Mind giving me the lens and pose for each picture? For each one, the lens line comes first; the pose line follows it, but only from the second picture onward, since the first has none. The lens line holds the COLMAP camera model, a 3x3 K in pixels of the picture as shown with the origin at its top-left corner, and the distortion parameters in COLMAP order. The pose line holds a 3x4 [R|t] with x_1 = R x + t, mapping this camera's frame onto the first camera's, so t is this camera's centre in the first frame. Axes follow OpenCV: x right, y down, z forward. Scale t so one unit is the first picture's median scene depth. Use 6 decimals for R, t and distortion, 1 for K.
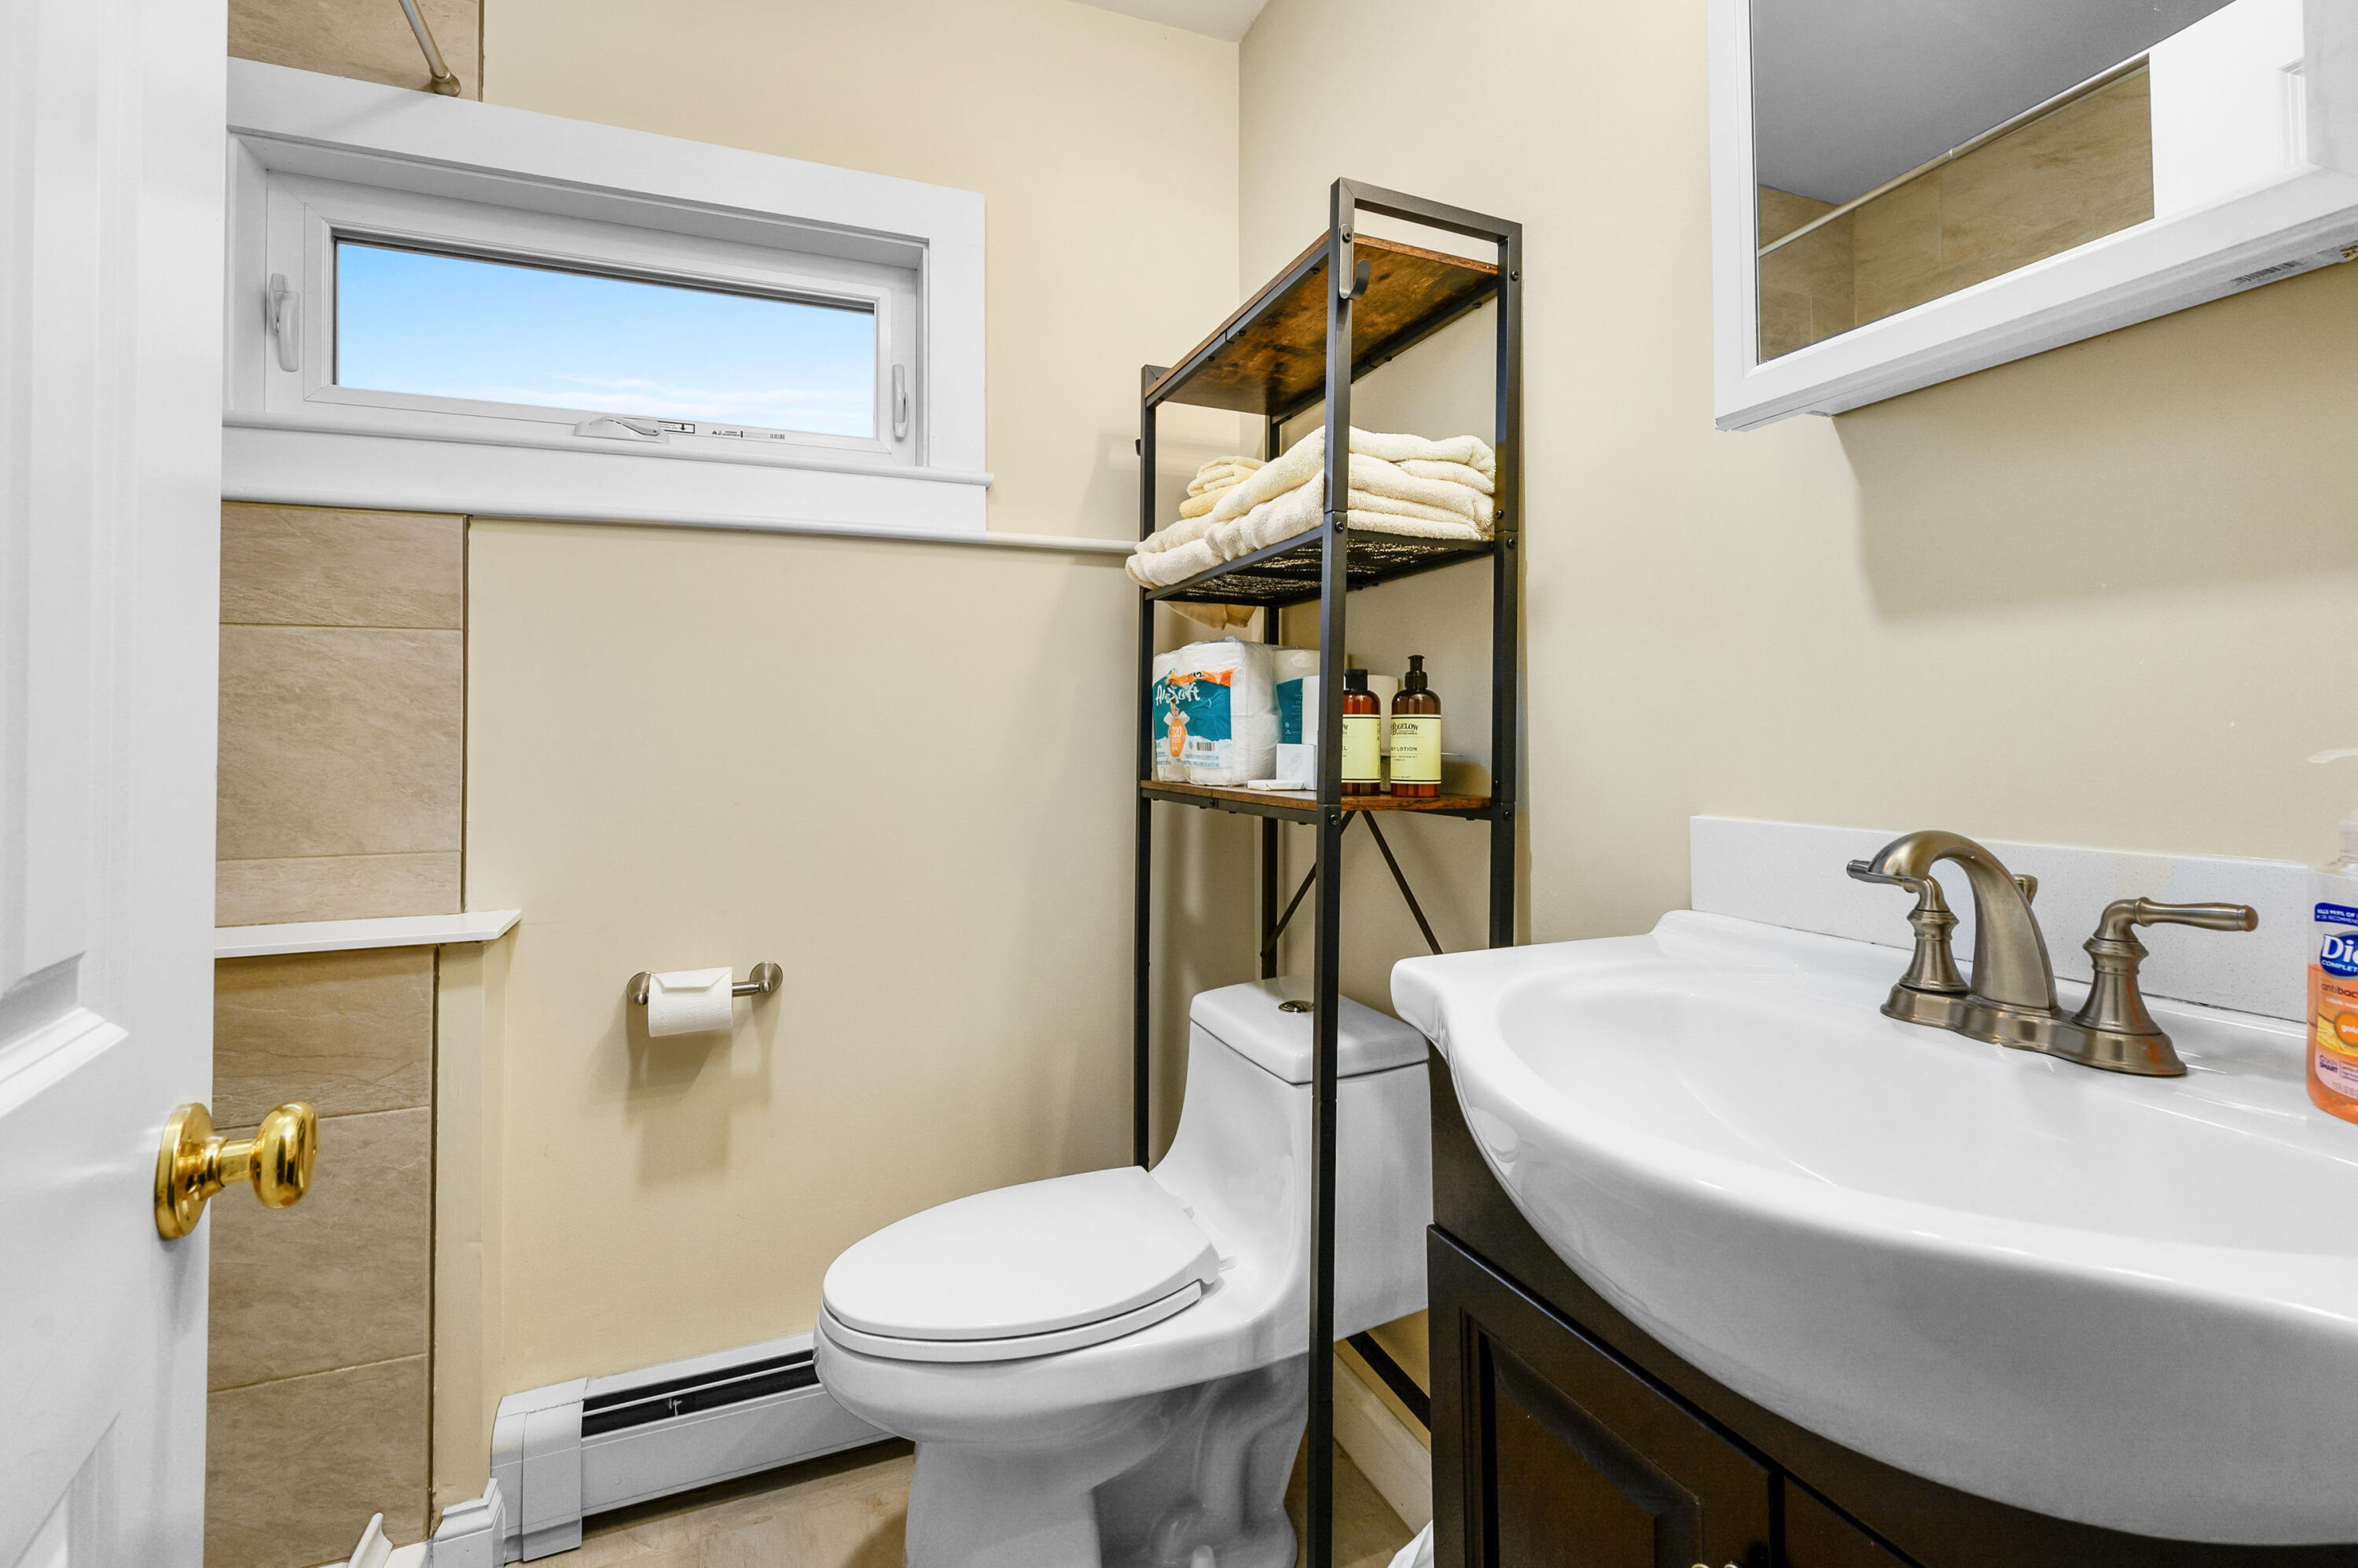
lens RADIAL K [[1057.5, 0, 1187.3], [0, 1057.5, 763.1], [0, 0, 1]] dist [0.020526, 0.000093]
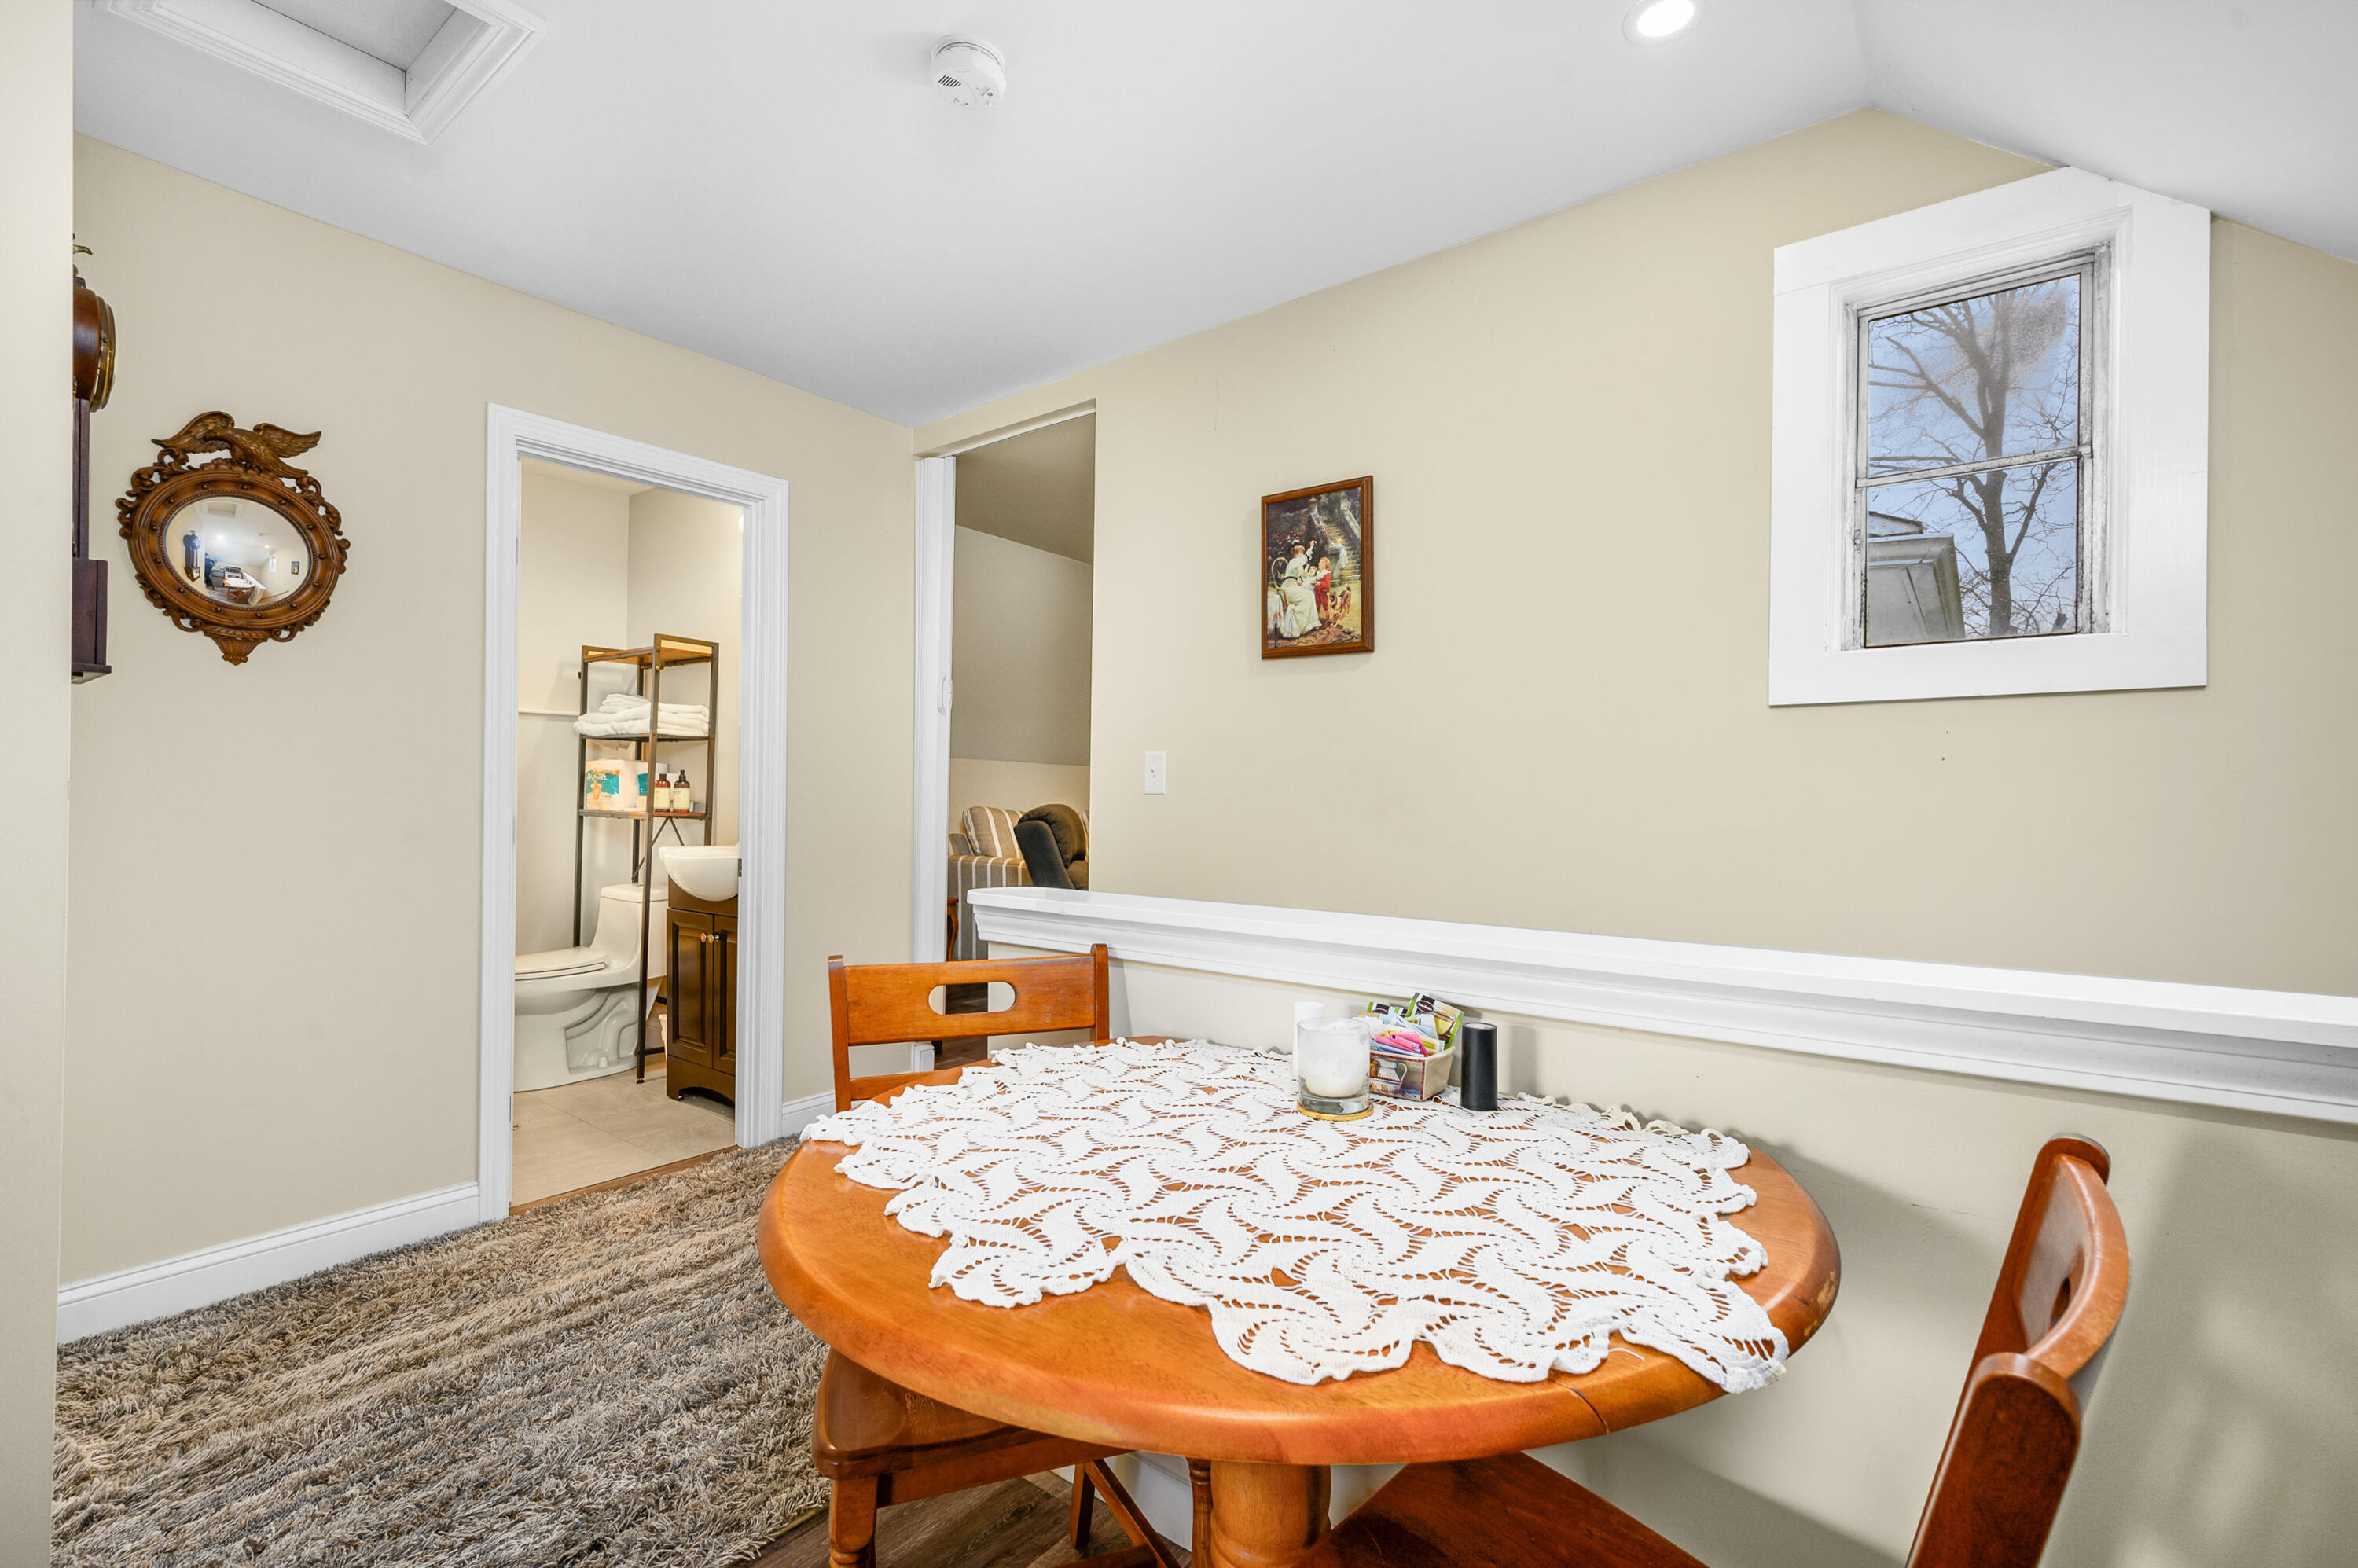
lens RADIAL K [[1057.5, 0, 1194.3], [0, 1057.5, 791.4], [0, 0, 1]] dist [0.020526, 0.000093]
pose [[0.868542, 0.014382, 0.495408, -0.033910], [-0.006191, 0.999816, -0.018172, 0.013158], [-0.495578, 0.012716, 0.868471, -2.386086]]
